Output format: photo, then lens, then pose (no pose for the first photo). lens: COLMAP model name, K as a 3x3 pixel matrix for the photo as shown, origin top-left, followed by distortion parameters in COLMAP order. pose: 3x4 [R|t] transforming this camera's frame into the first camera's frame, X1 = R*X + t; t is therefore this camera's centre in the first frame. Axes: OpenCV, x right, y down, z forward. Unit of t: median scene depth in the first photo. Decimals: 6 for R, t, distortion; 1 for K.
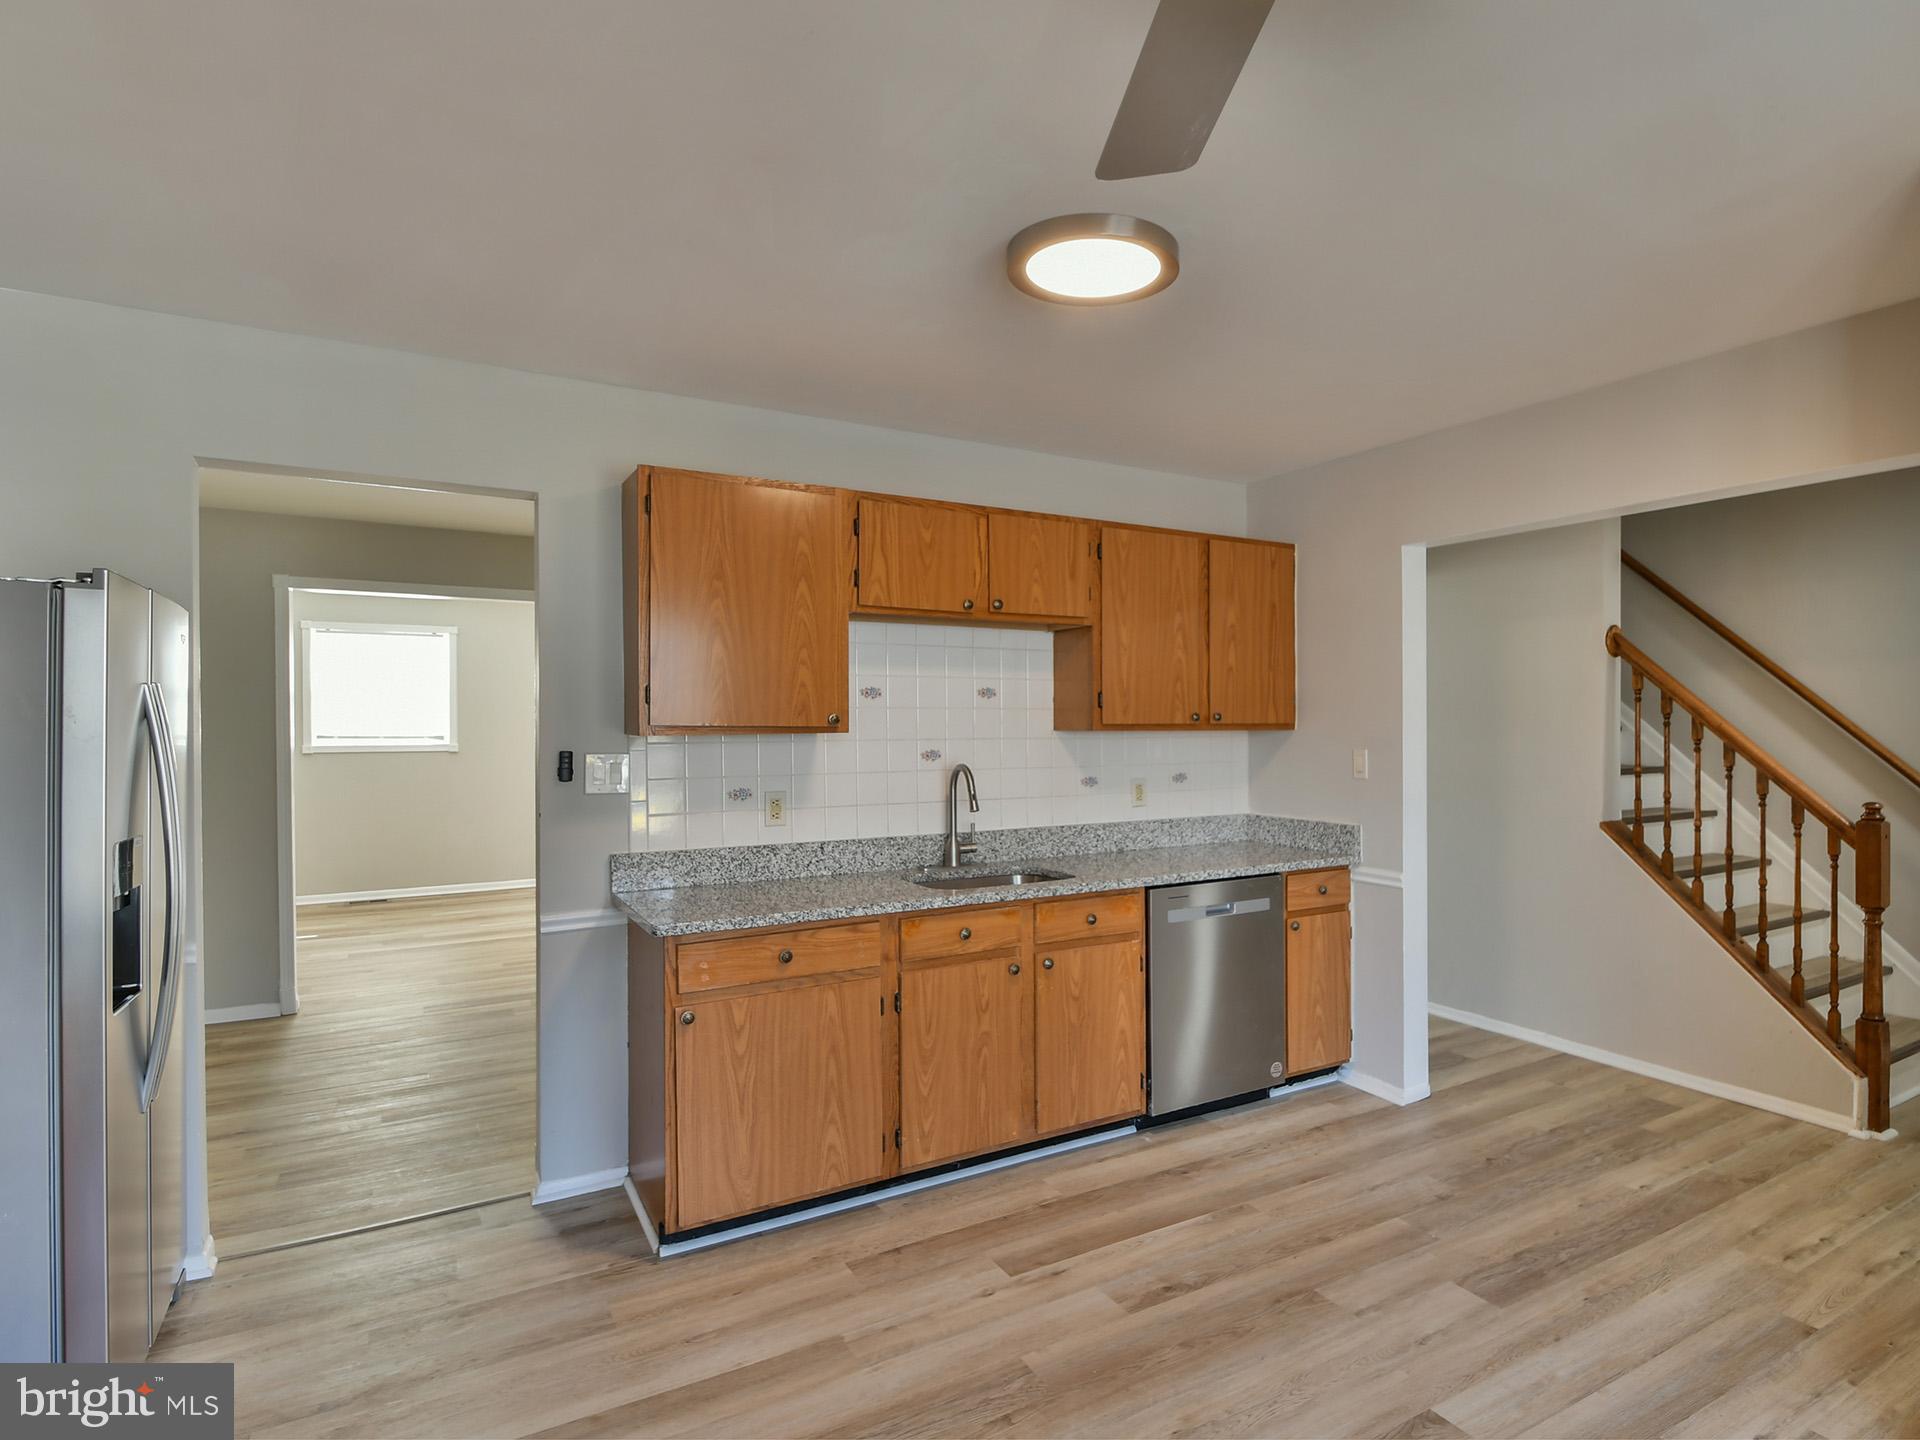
lens RADIAL K [[1064.4, 0, 1082.0], [0, 1064.4, 663.3], [0, 0, 1]] dist [0.005676, 0.001205]
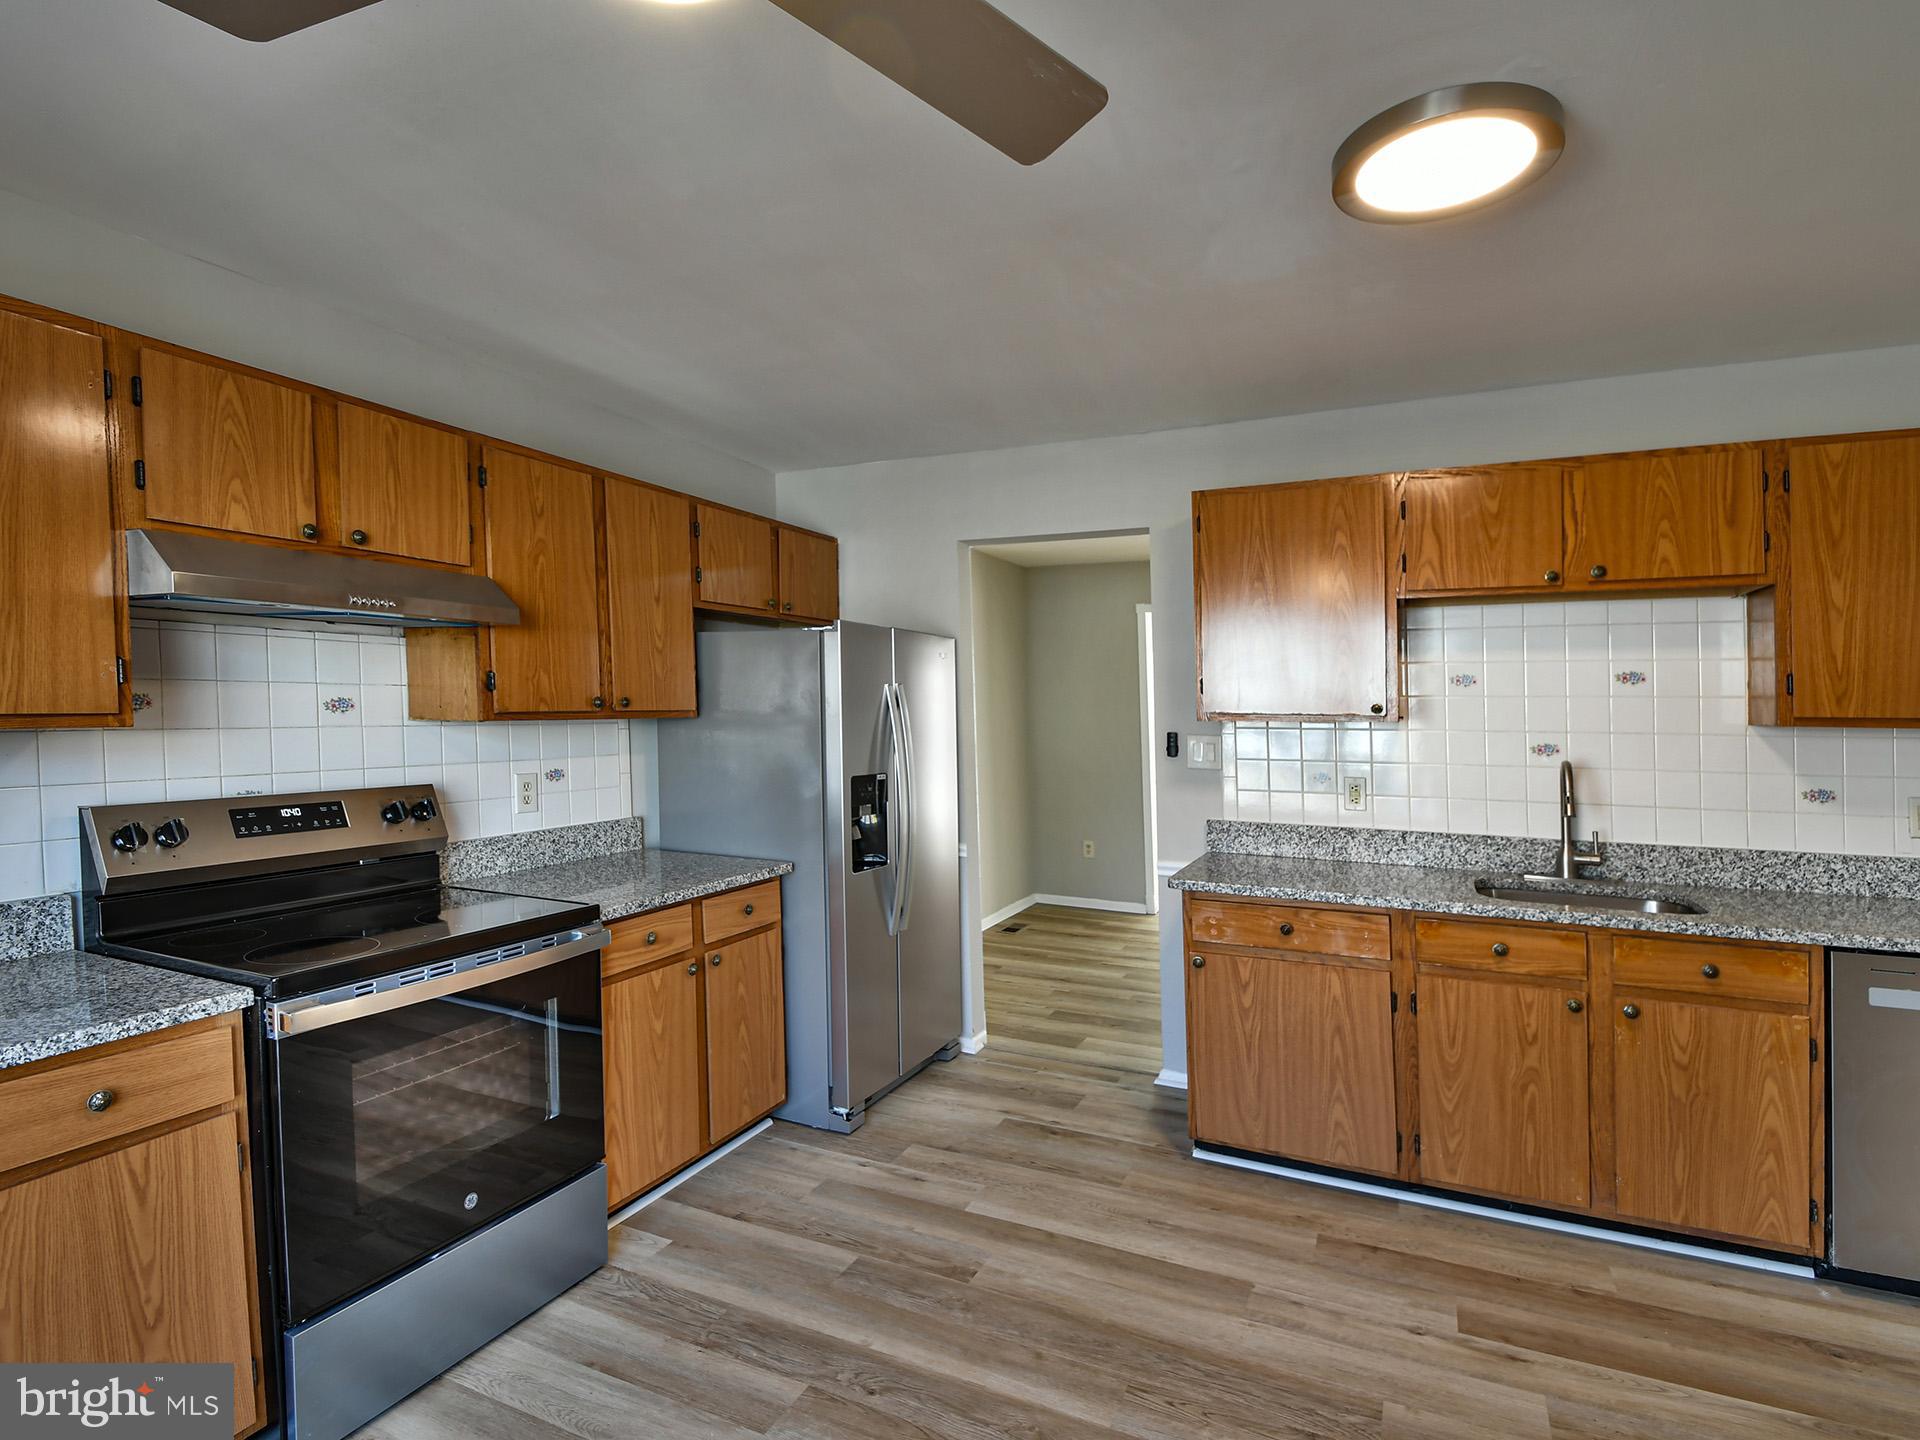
lens RADIAL K [[956.0, 0, 965.1], [0, 956.0, 690.3], [0, 0, 1]] dist [0.016836, -0.016937]
pose [[0.532928, -0.009631, -0.846106, 0.339027], [0.038787, 0.999162, 0.013057, 0.009770], [0.845271, -0.039776, 0.532855, 0.207245]]
